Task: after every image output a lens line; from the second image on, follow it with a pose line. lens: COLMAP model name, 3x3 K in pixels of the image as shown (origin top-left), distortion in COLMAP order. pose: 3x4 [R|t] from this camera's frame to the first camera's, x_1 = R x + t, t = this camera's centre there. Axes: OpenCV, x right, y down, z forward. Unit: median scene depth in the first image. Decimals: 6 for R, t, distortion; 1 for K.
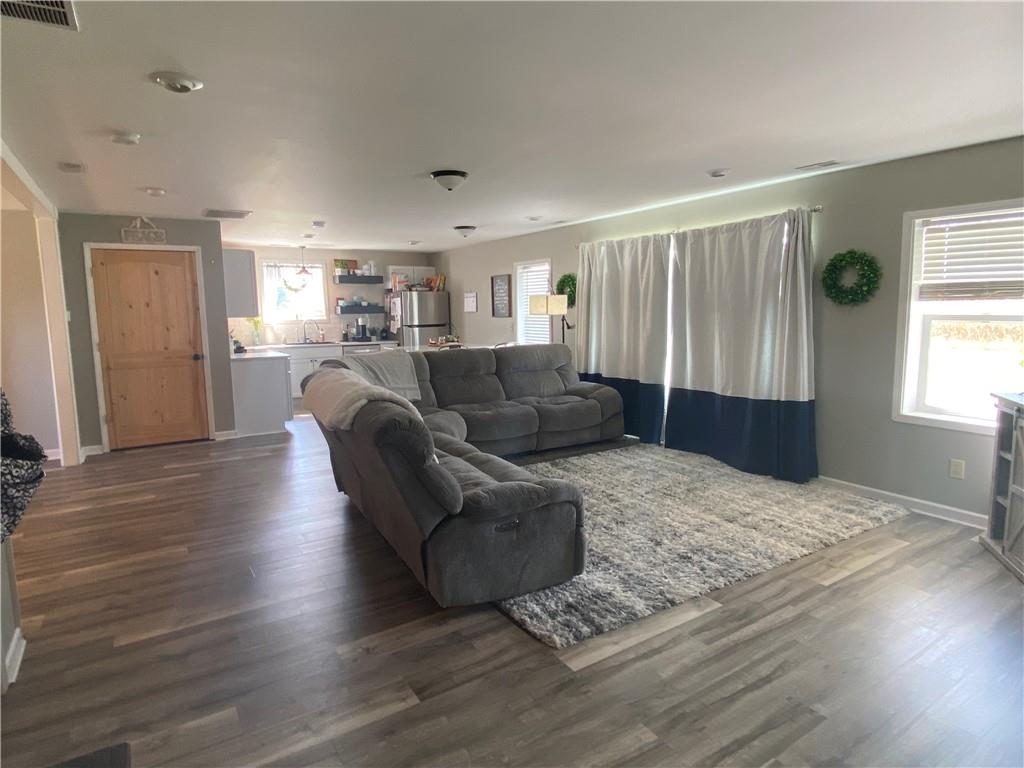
lens RADIAL K [[568.2, 0, 503.0], [0, 568.2, 377.5], [0, 0, 1]] dist [0.039929, -0.036968]
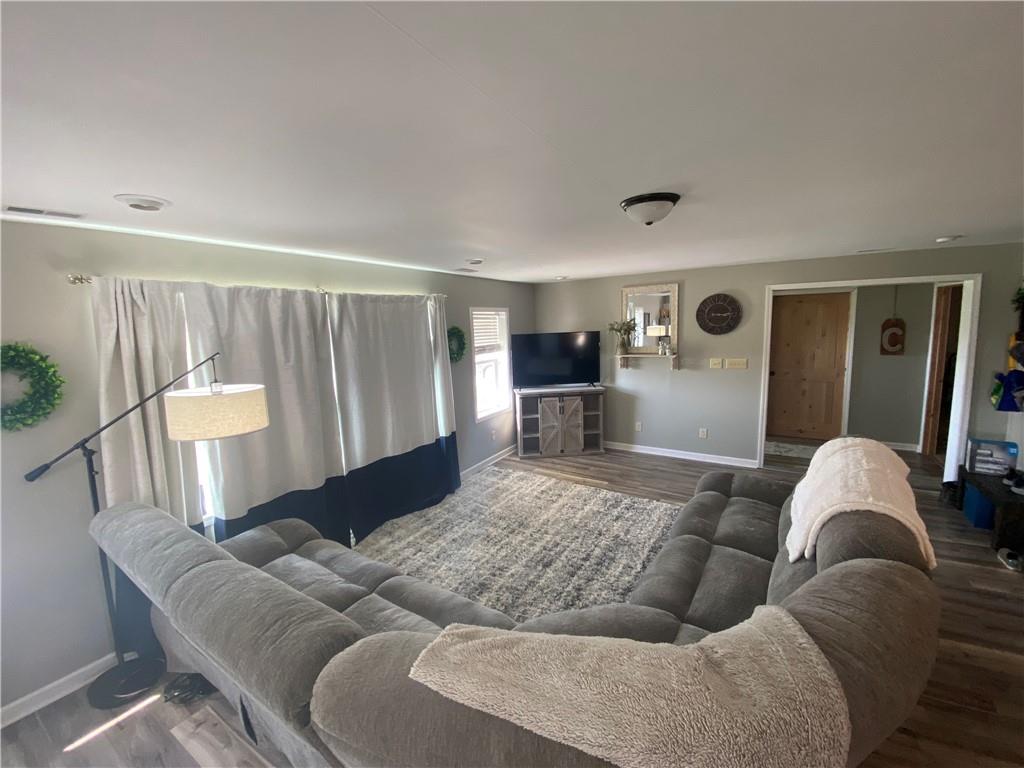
lens RADIAL K [[416.1, 0, 505.5], [0, 416.1, 379.8], [0, 0, 1]] dist [0.007460, -0.012239]
pose [[-0.433880, -0.097581, 0.895671, -0.310026], [0.153969, 0.971463, 0.180423, -0.174044], [-0.887717, 0.216187, -0.406474, 0.909866]]
